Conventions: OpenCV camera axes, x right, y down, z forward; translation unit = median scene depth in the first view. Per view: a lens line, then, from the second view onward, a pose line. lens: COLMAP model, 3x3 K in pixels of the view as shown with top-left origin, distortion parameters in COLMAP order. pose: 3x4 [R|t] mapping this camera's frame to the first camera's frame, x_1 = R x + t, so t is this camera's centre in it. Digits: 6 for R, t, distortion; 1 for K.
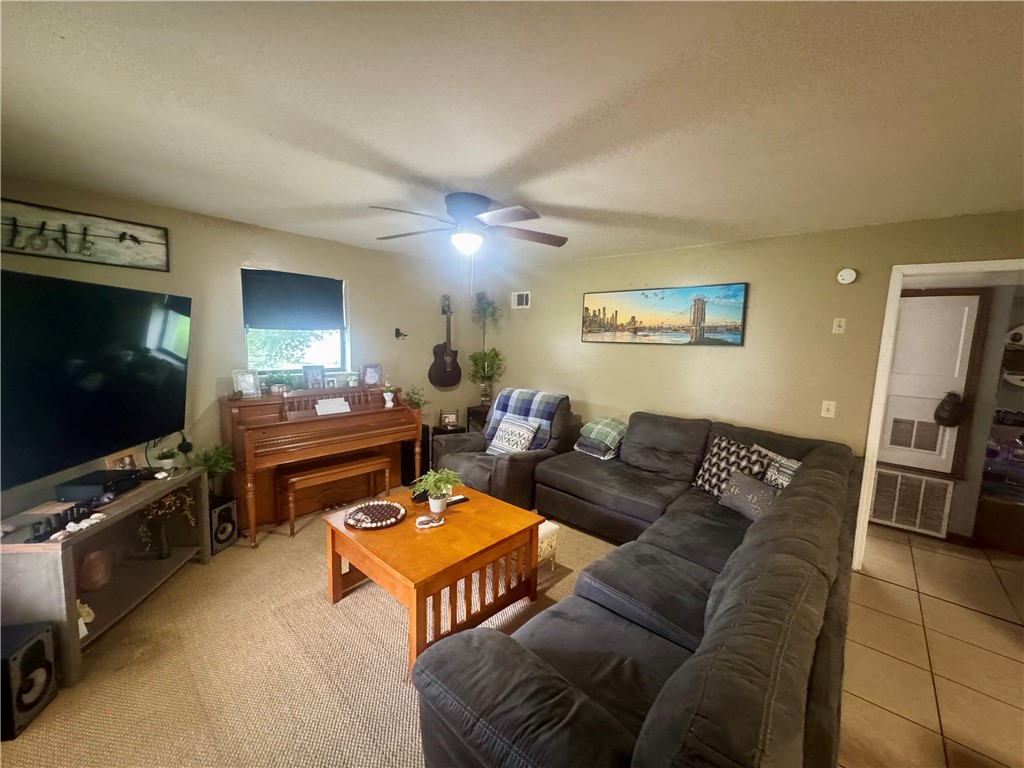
lens RADIAL K [[408.3, 0, 508.2], [0, 408.3, 385.1], [0, 0, 1]] dist [-0.000365, -0.000163]
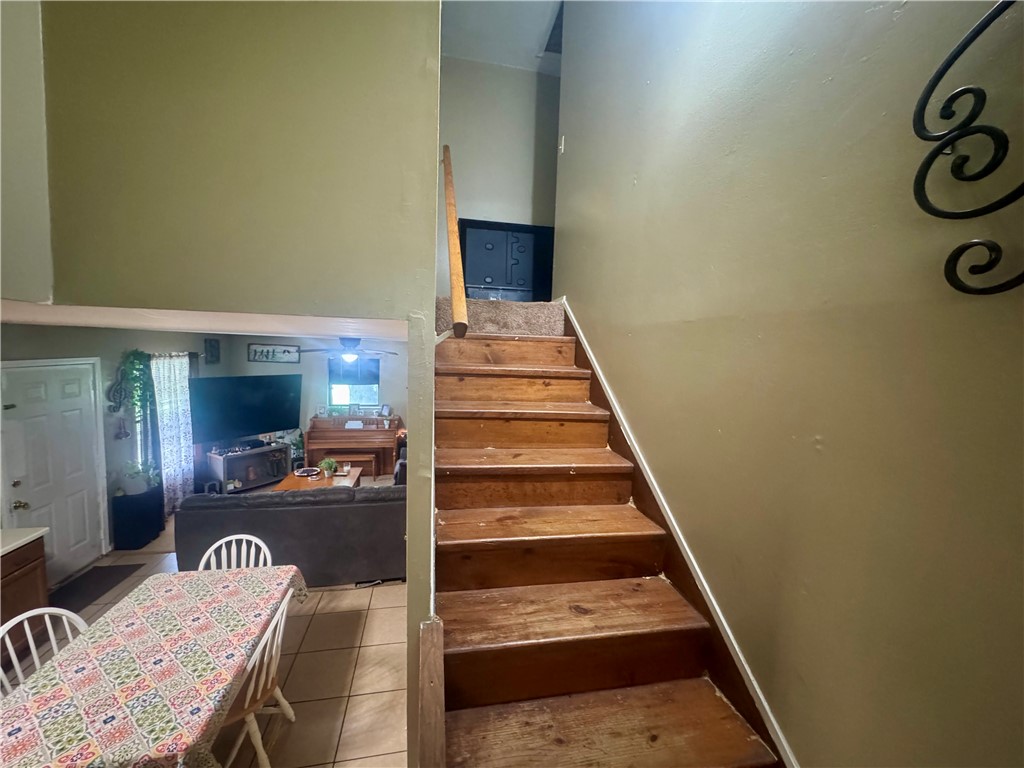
lens RADIAL K [[408.3, 0, 516.0], [0, 408.3, 385.6], [0, 0, 1]] dist [-0.000365, -0.000163]
pose [[0.812256, 0.055948, -0.580612, 1.695942], [-0.079502, 0.996719, -0.015177, -0.214339], [0.577858, 0.058487, 0.814039, -0.241984]]
